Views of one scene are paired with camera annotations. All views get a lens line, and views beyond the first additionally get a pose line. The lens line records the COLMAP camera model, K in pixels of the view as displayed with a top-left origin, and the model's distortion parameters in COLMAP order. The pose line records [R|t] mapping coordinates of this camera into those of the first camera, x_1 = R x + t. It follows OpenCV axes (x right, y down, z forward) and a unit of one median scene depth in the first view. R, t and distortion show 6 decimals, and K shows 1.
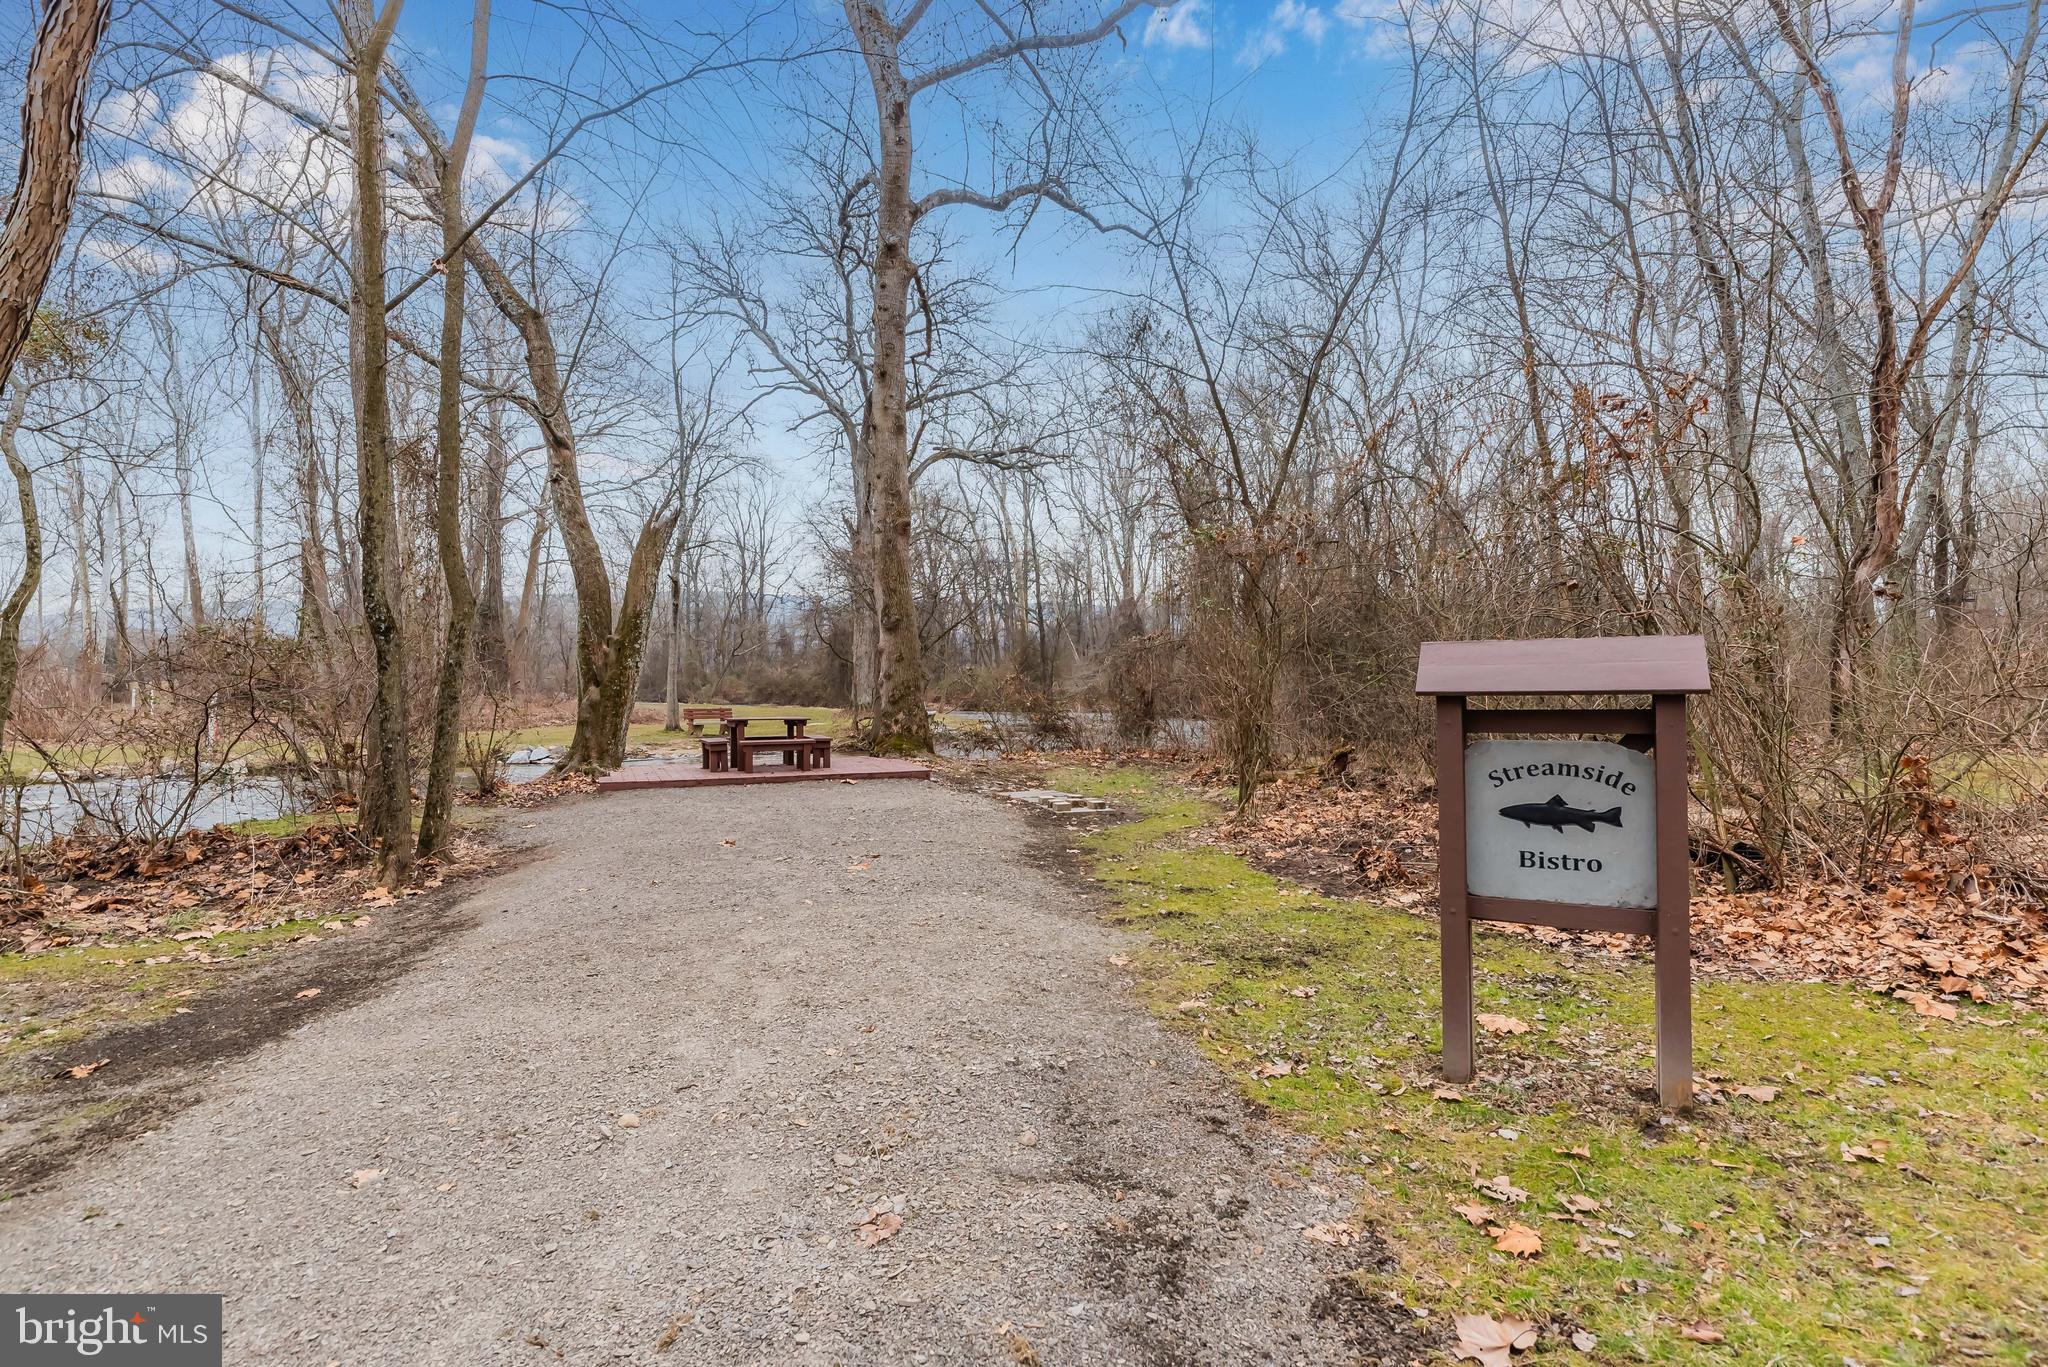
lens RADIAL K [[974.1, 0, 1027.9], [0, 974.1, 667.3], [0, 0, 1]] dist [0.000450, 0.000784]
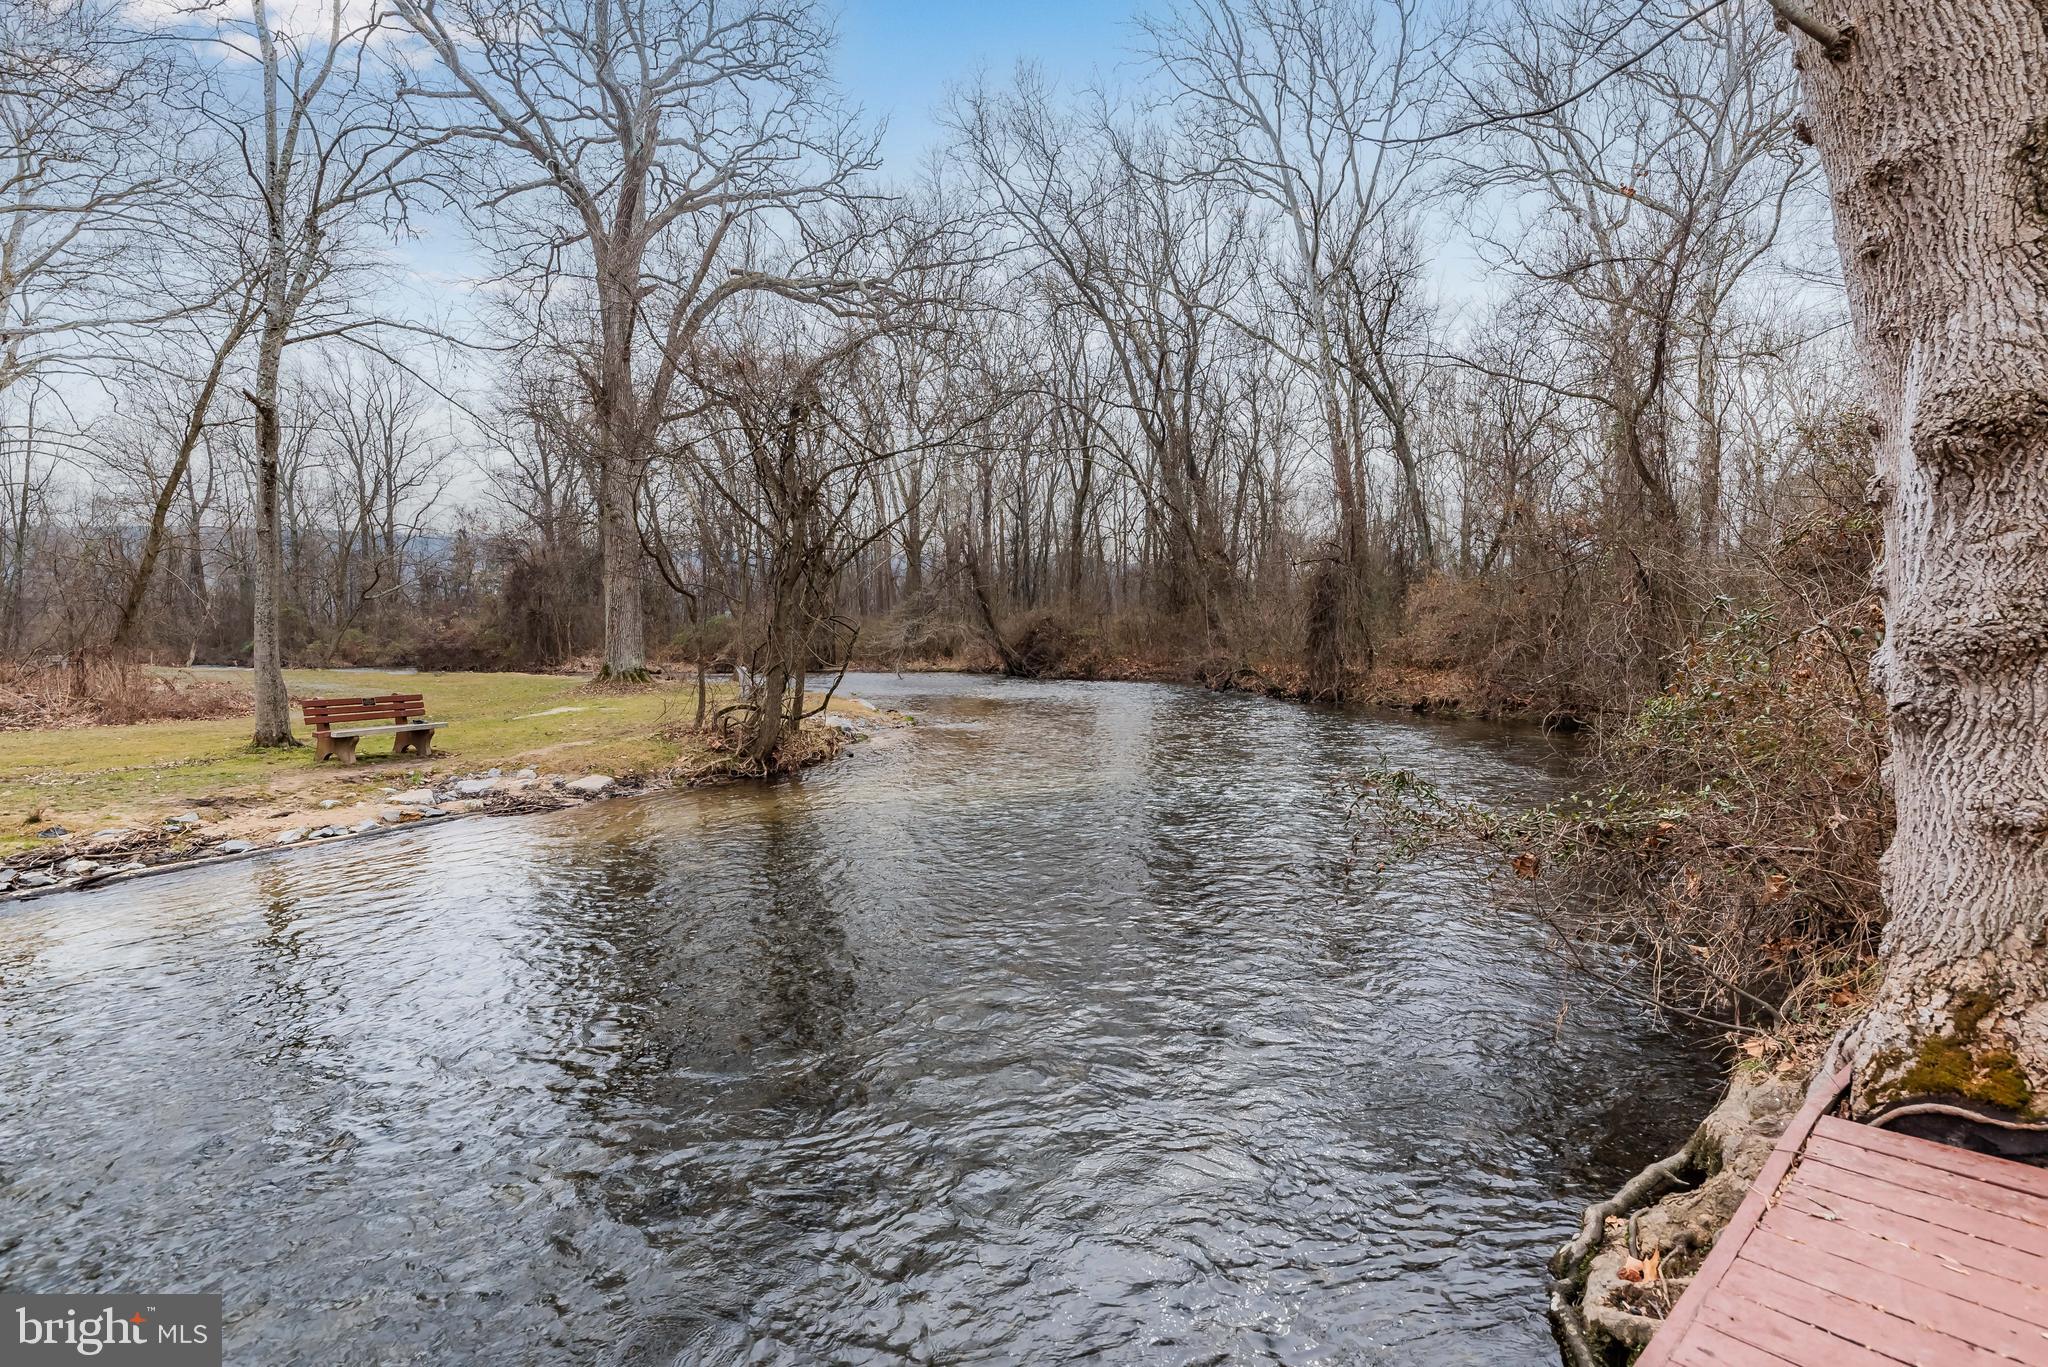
lens RADIAL K [[974.1, 0, 1027.9], [0, 974.1, 667.3], [0, 0, 1]] dist [0.000450, 0.000784]
pose [[0.949317, -0.018533, 0.313773, -0.120104], [0.002681, 0.998701, 0.050876, 0.004176], [-0.314309, -0.047456, 0.948134, 0.321010]]
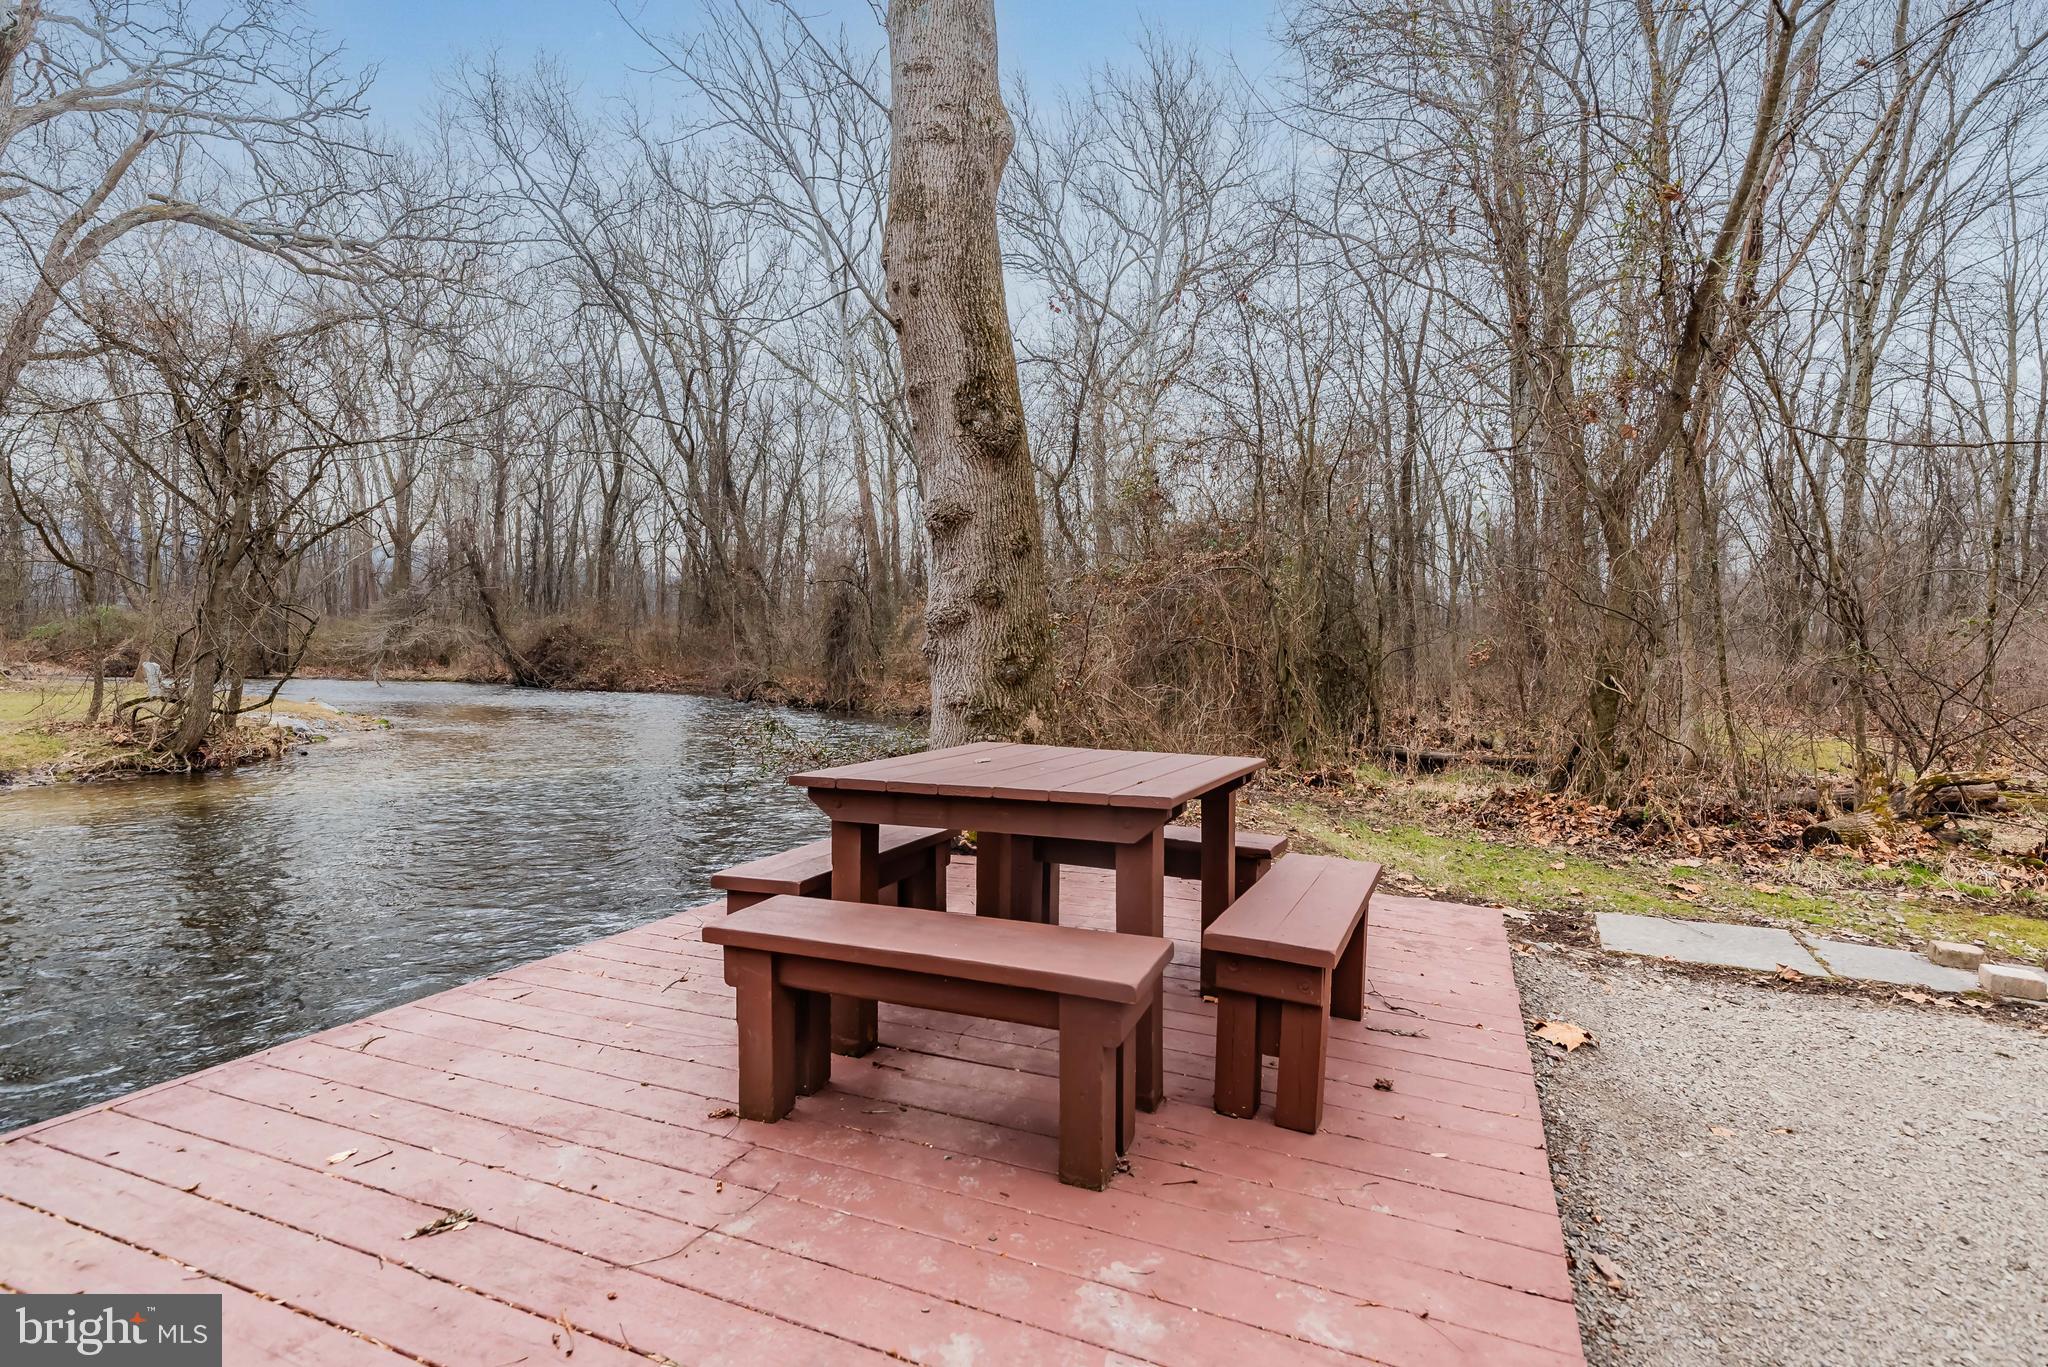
lens RADIAL K [[974.1, 0, 1027.9], [0, 974.1, 667.3], [0, 0, 1]] dist [0.000450, 0.000784]
pose [[0.715661, 0.008592, 0.698395, -0.127065], [-0.034338, 0.999148, 0.022895, 0.008979], [-0.697604, -0.040367, 0.715346, 0.260064]]
